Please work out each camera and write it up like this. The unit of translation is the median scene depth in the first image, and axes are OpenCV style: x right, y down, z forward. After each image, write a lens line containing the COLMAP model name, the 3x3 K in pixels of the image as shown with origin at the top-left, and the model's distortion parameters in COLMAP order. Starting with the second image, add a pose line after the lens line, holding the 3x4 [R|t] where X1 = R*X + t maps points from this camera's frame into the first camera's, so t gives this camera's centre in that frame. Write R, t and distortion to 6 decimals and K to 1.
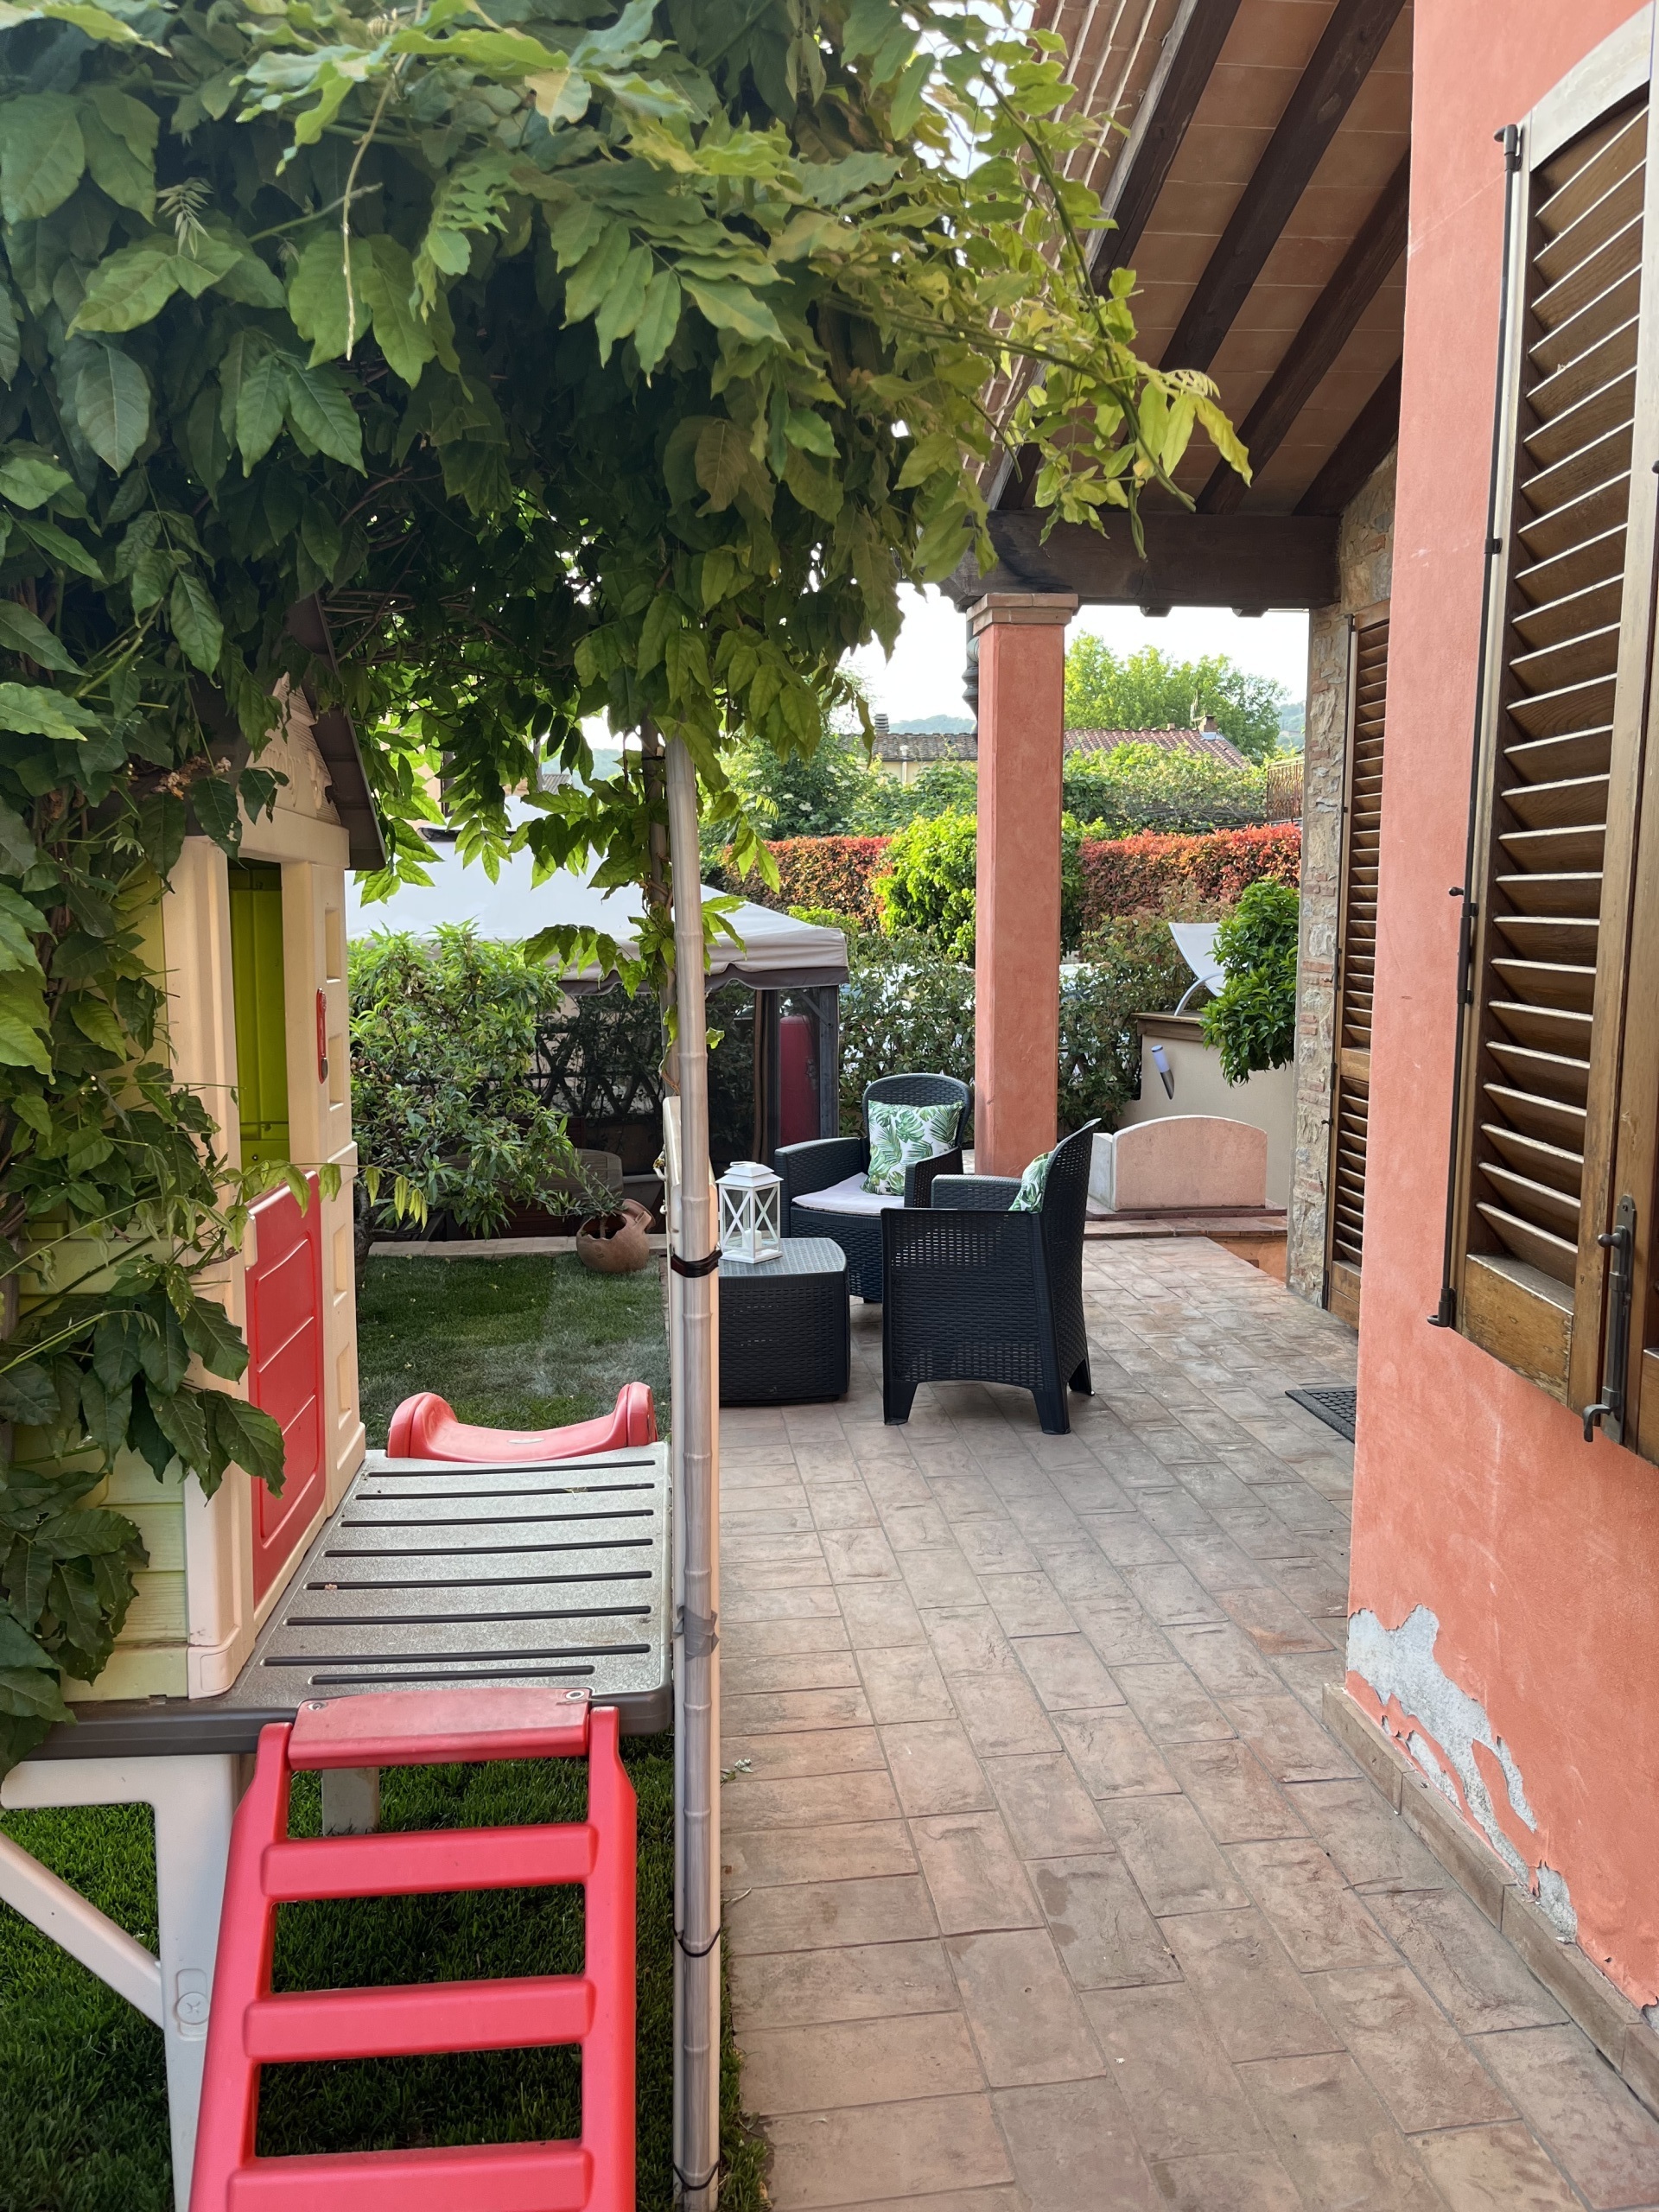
lens RADIAL K [[1711.0, 0, 825.4], [0, 1711.0, 1153.7], [0, 0, 1]] dist [0.079644, -0.079998]
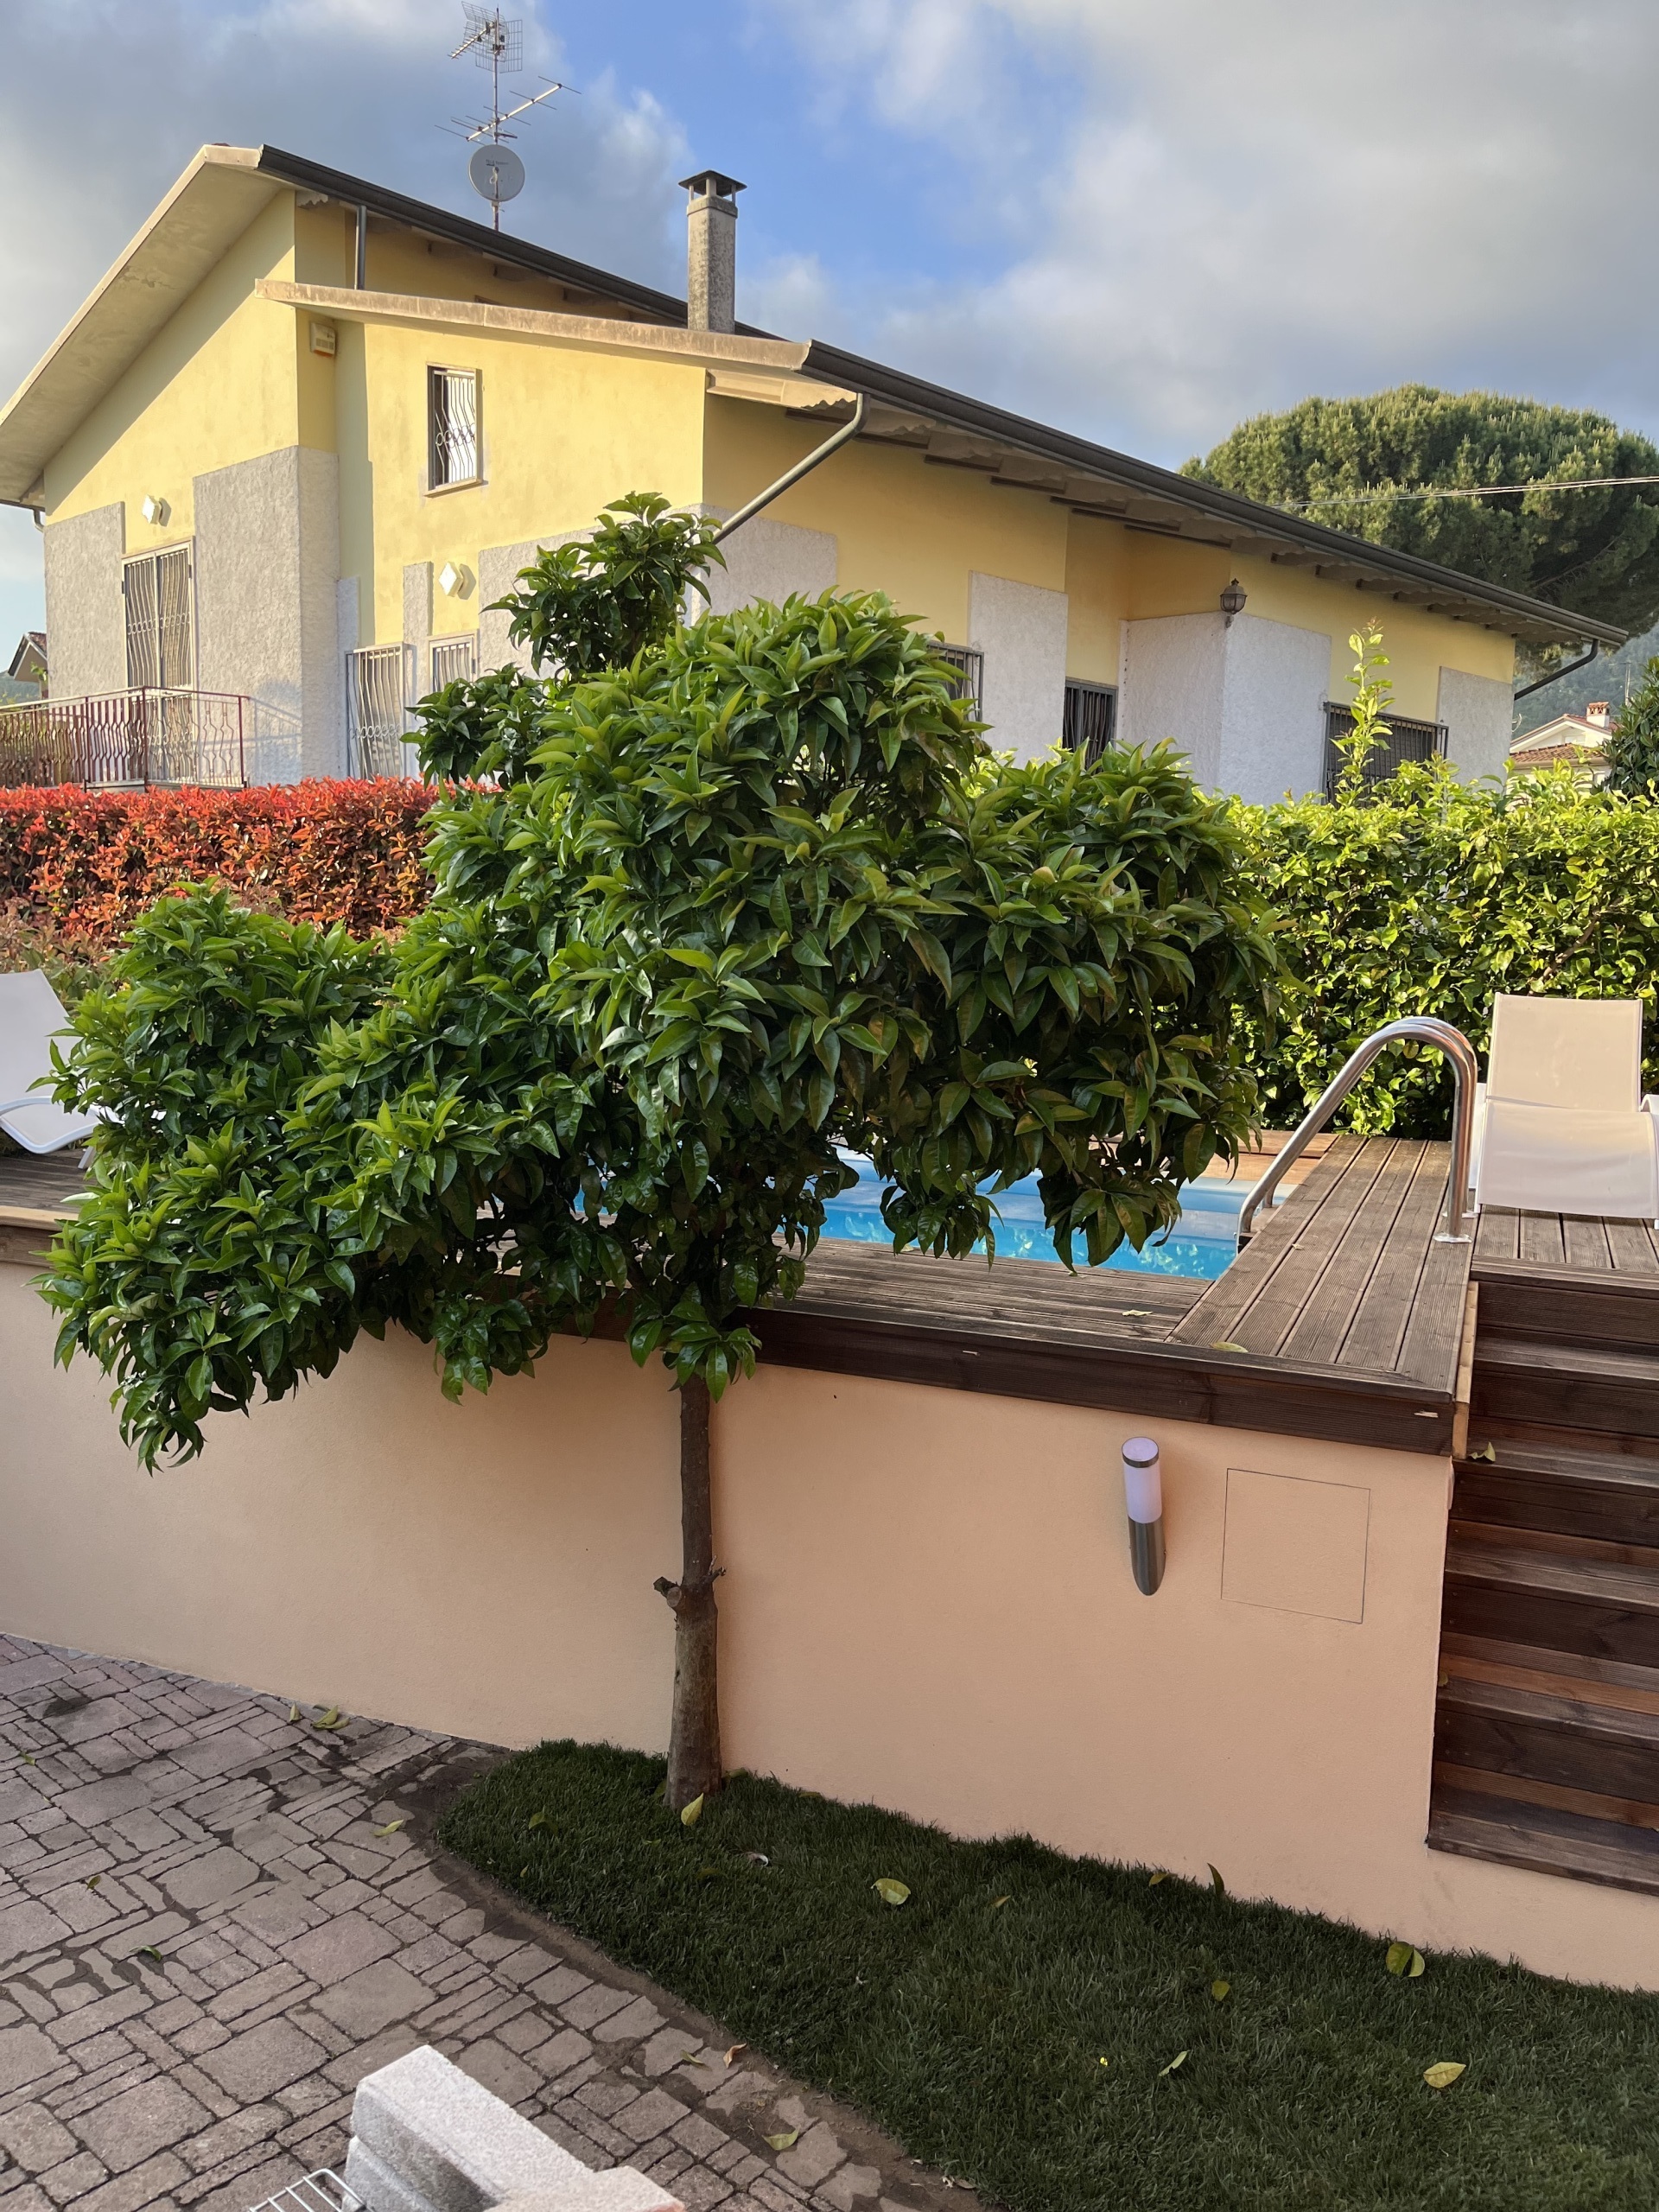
lens RADIAL K [[1711.0, 0, 825.4], [0, 1711.0, 1153.7], [0, 0, 1]] dist [0.079644, -0.079998]
pose [[0.760441, -0.065284, 0.646117, 0.113328], [0.064723, 0.997599, 0.024624, -0.102745], [-0.646174, 0.023094, 0.762841, 0.628076]]
